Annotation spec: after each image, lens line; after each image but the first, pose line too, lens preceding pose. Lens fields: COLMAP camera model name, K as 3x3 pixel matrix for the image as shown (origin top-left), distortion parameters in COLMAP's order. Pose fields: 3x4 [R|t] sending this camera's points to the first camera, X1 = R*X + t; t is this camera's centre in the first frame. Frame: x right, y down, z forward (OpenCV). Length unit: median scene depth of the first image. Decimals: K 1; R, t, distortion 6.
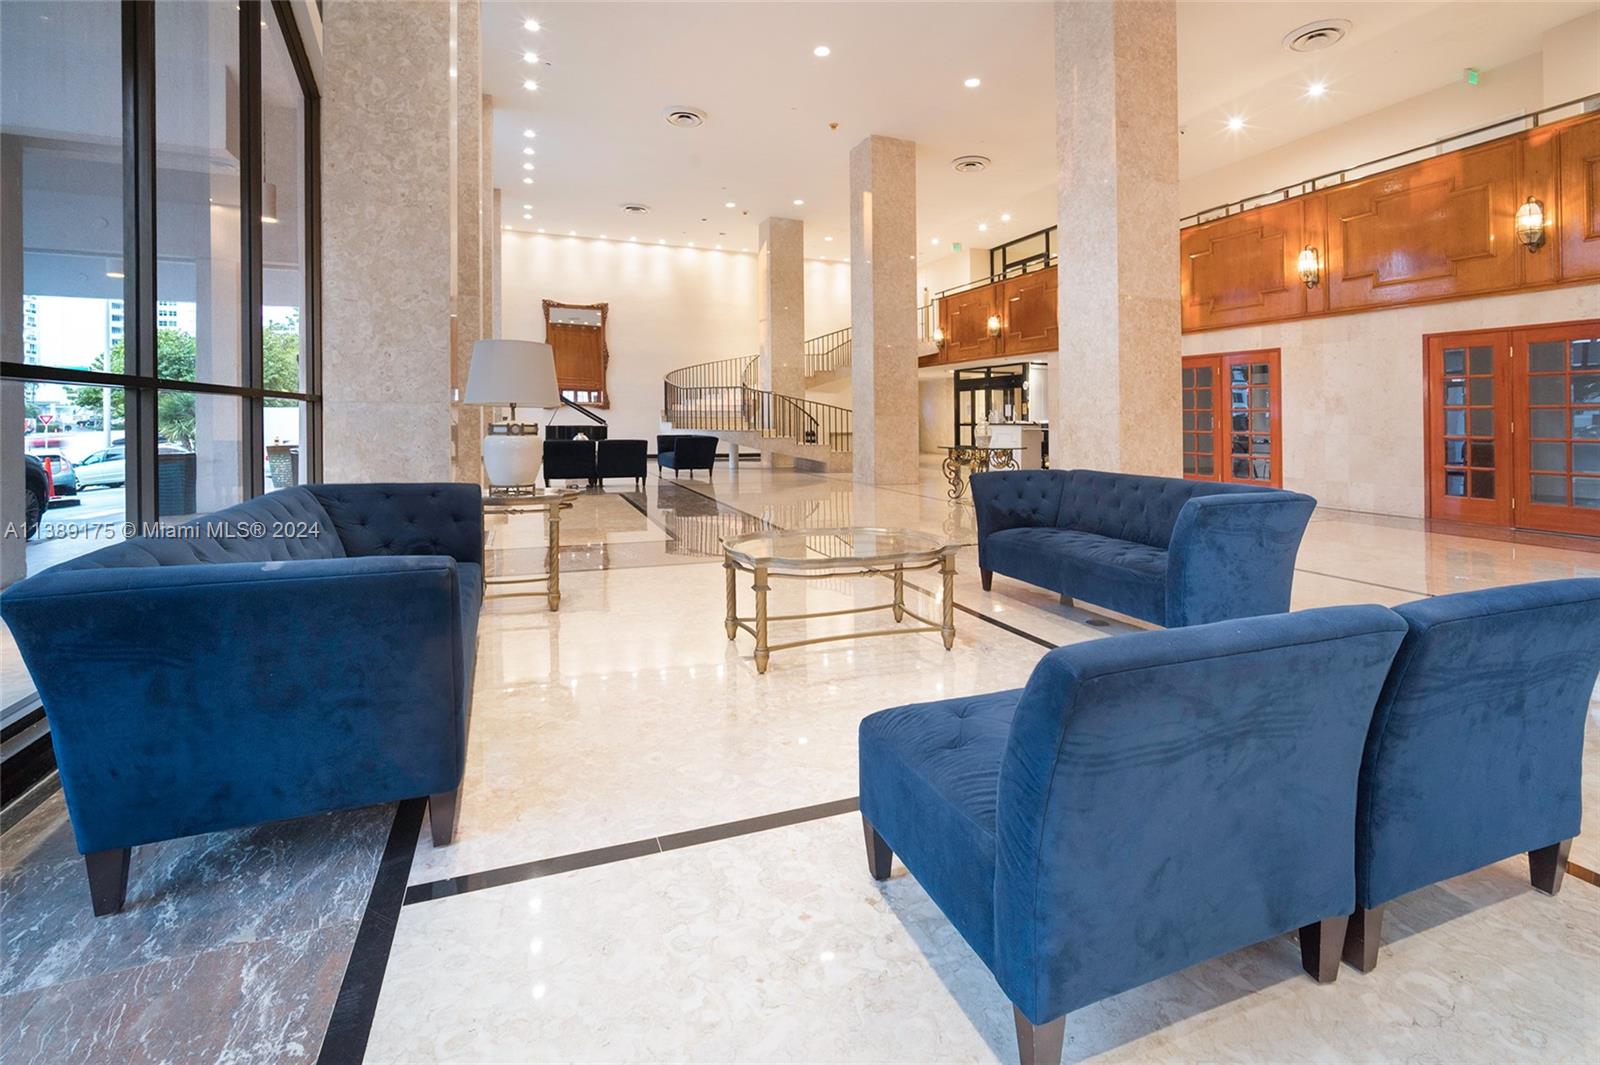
lens RADIAL K [[714.9, 0, 800.0], [0, 714.9, 532.5], [0, 0, 1]] dist [0.001280, 0.000162]
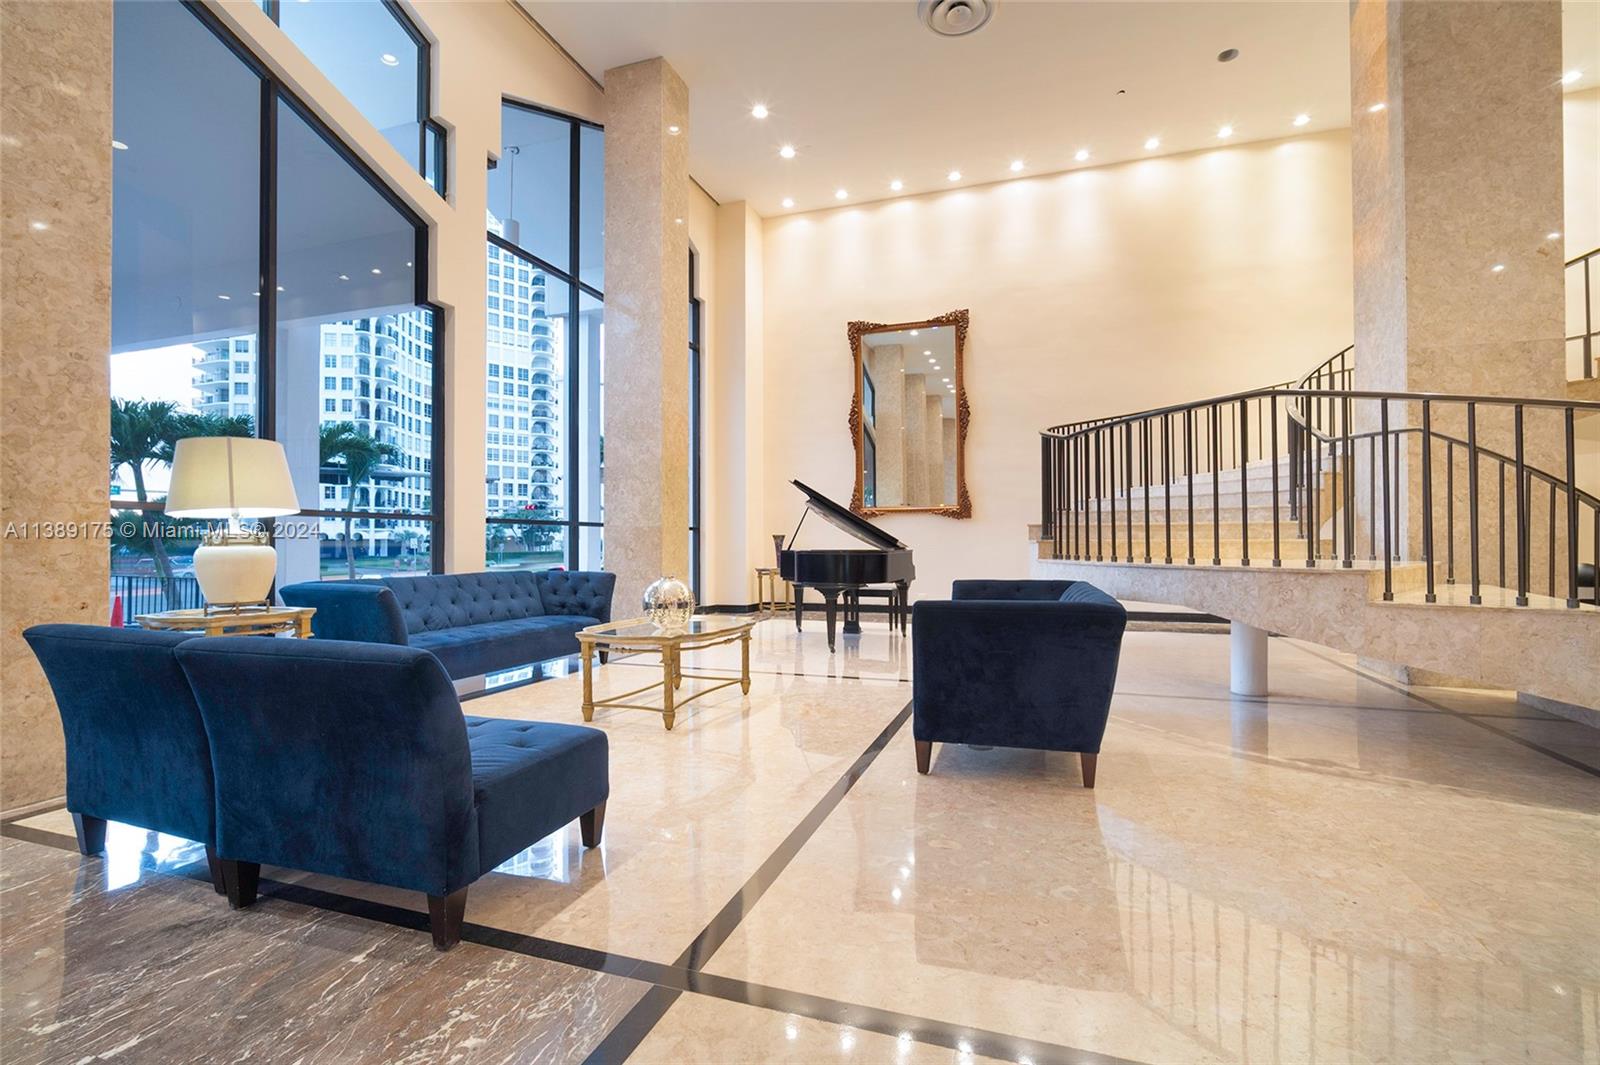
lens RADIAL K [[714.9, 0, 800.0], [0, 714.9, 532.5], [0, 0, 1]] dist [0.001280, 0.000162]
pose [[0.766018, -0.017269, -0.642587, -0.039265], [-0.093242, 0.986082, -0.137652, -0.086166], [0.636021, 0.165360, 0.753746, 0.574238]]
